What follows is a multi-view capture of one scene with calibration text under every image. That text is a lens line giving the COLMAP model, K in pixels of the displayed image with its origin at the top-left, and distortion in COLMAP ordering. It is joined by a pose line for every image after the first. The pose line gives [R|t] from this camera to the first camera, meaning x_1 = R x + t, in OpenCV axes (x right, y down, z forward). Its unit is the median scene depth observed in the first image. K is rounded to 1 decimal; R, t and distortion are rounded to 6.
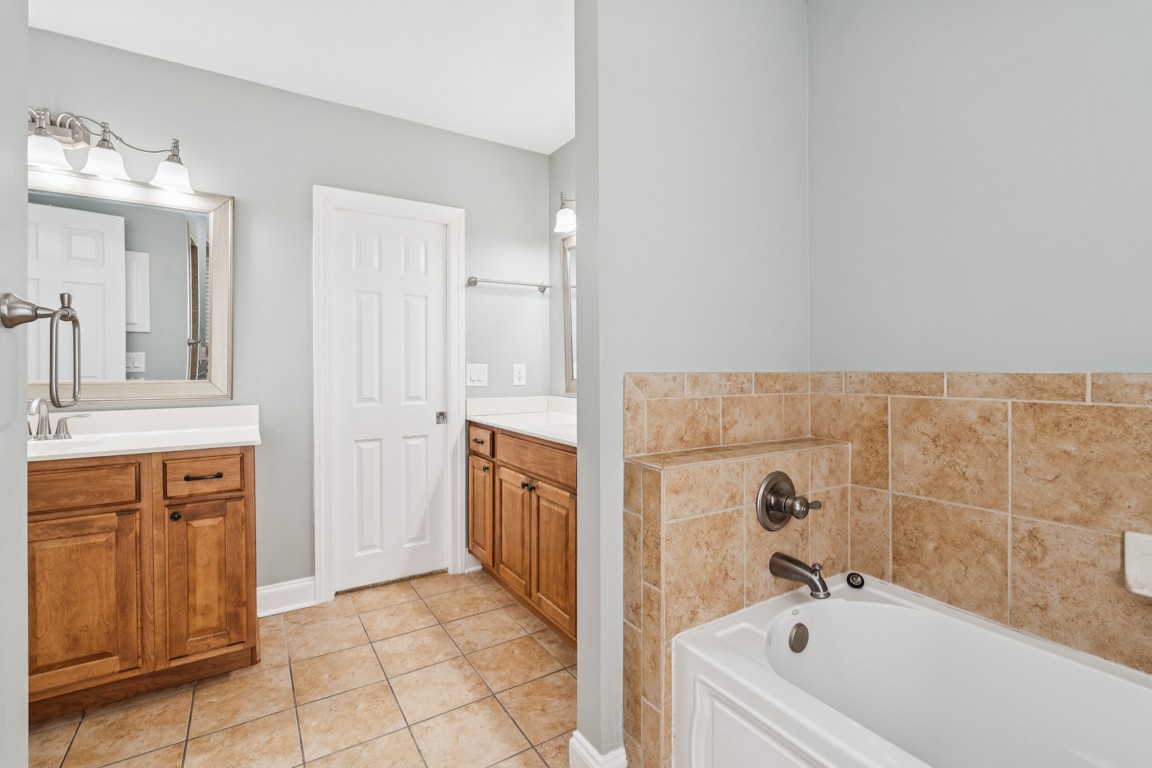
lens RADIAL K [[512.8, 0, 570.6], [0, 512.8, 367.8], [0, 0, 1]] dist [-0.001760, 0.000037]
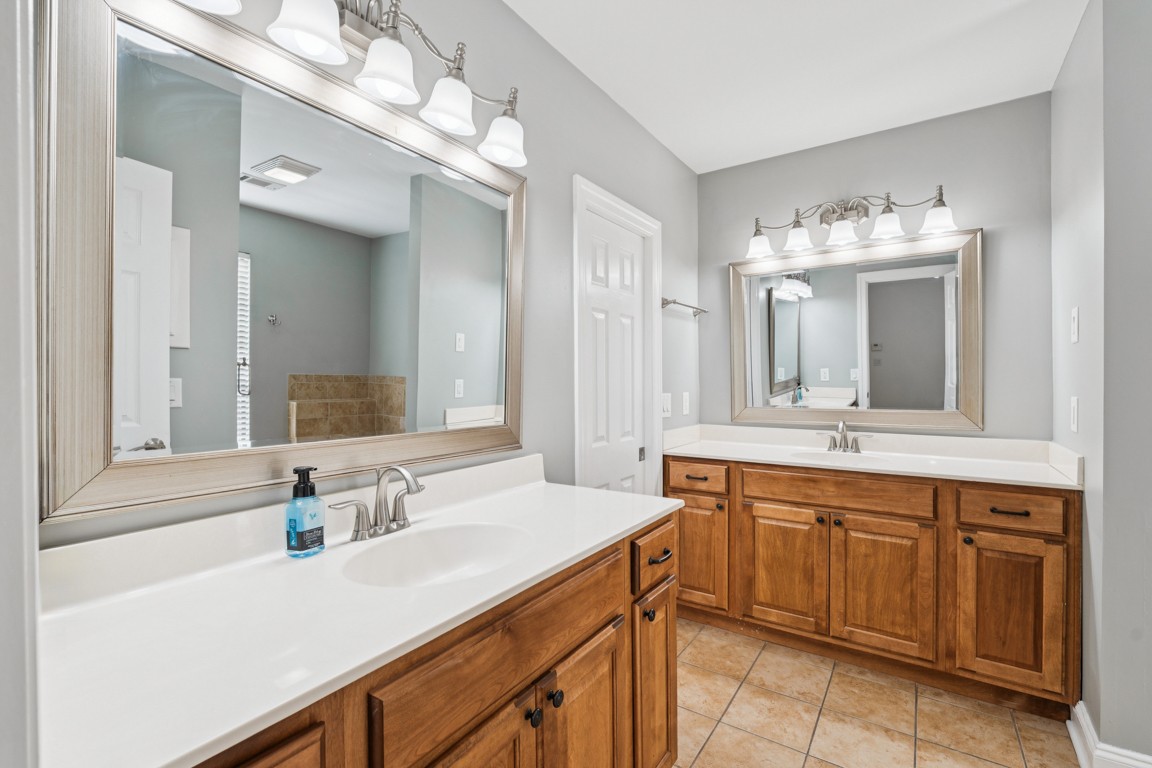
lens RADIAL K [[512.8, 0, 577.6], [0, 512.8, 385.5], [0, 0, 1]] dist [-0.001760, 0.000037]
pose [[0.917847, -0.004707, 0.396905, -0.881760], [0.003044, 0.999984, 0.004820, -0.032894], [-0.396922, -0.003216, 0.917847, 0.280768]]
